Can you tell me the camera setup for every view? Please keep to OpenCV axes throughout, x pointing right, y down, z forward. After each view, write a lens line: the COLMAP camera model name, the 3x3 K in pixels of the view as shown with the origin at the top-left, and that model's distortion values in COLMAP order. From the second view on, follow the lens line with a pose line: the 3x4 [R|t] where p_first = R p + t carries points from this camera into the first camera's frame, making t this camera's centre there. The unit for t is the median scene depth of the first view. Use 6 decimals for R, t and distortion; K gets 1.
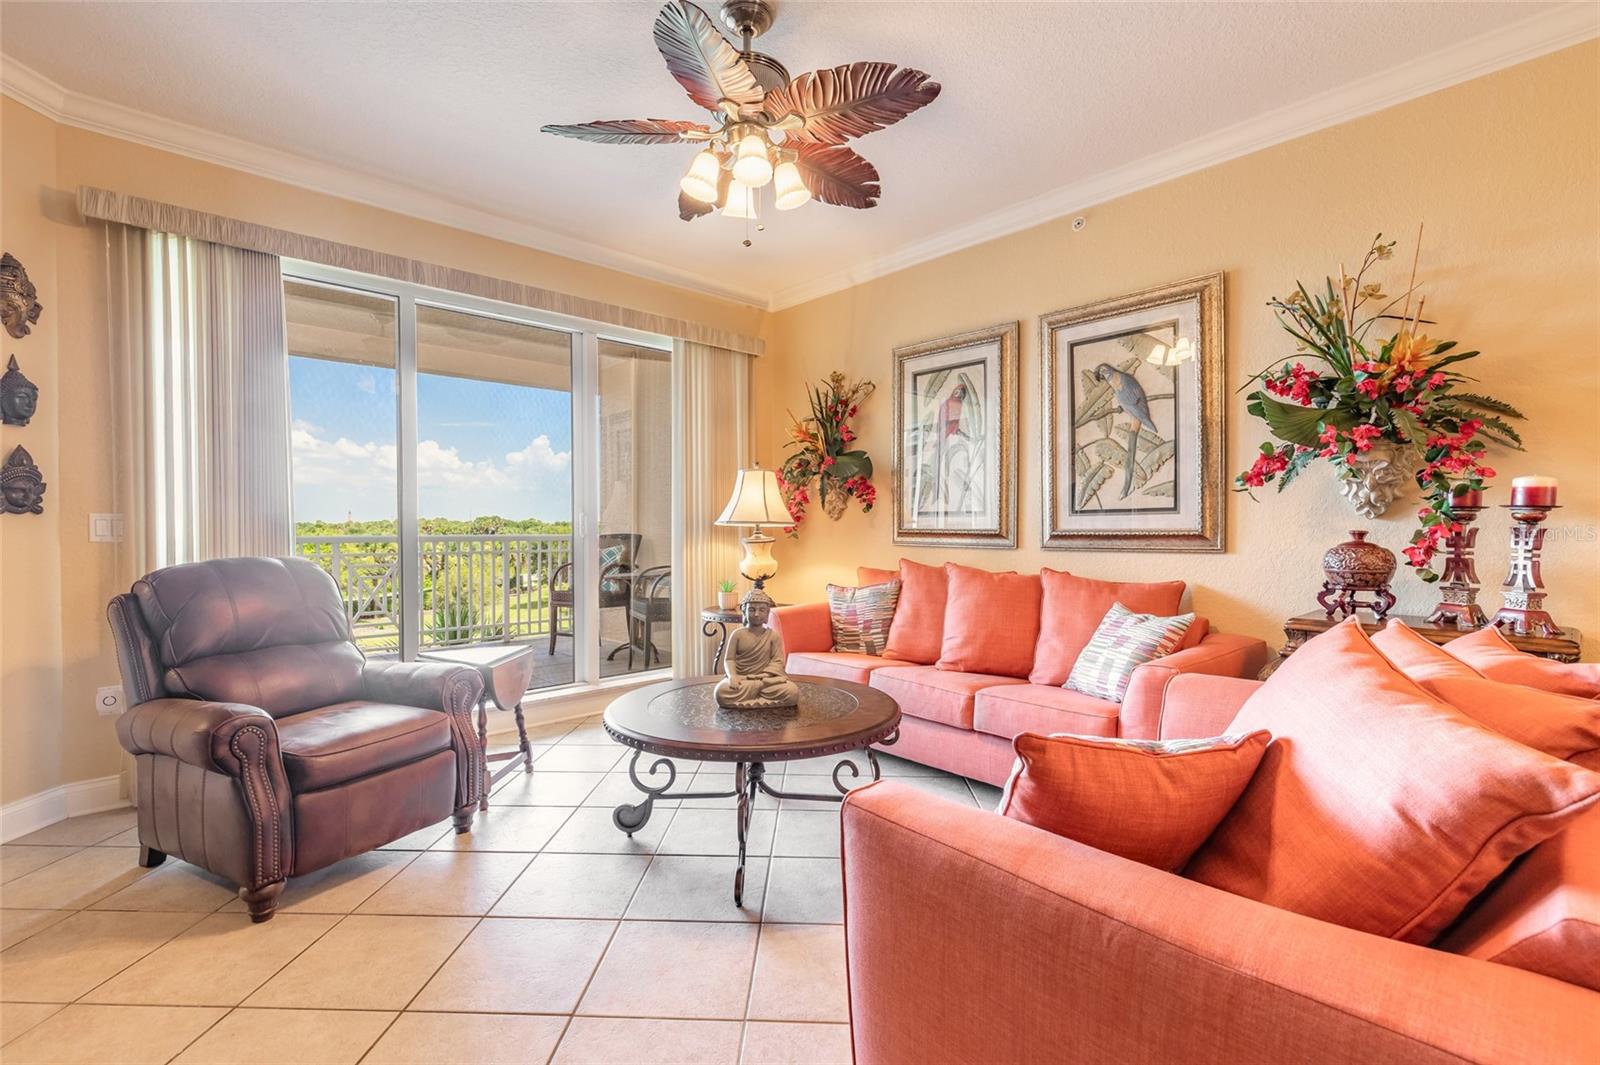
lens RADIAL K [[719.8, 0, 798.1], [0, 719.8, 537.5], [0, 0, 1]] dist [0.008153, -0.000945]
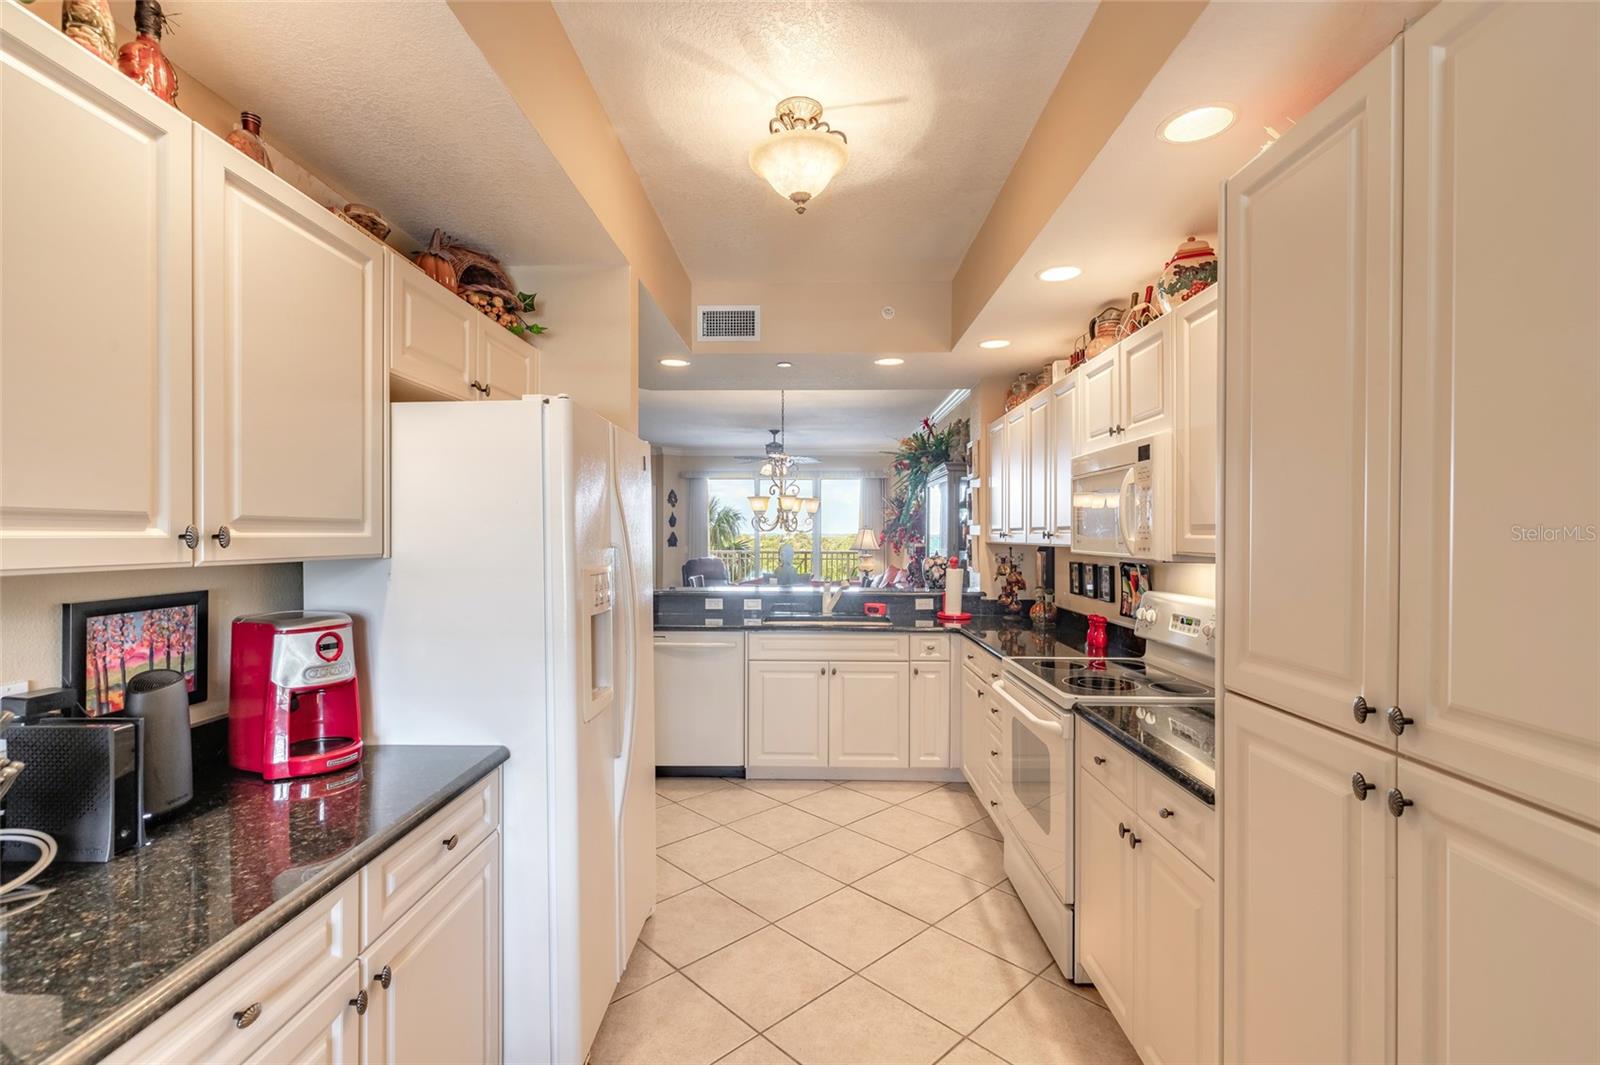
lens RADIAL K [[715.4, 0, 790.2], [0, 715.4, 537.5], [0, 0, 1]] dist [0.008622, -0.000032]
pose [[0.714132, 0.003602, -0.700002, 2.040732], [-0.010319, 0.999932, -0.005383, -0.058153], [0.699935, 0.011068, 0.714120, -1.330948]]
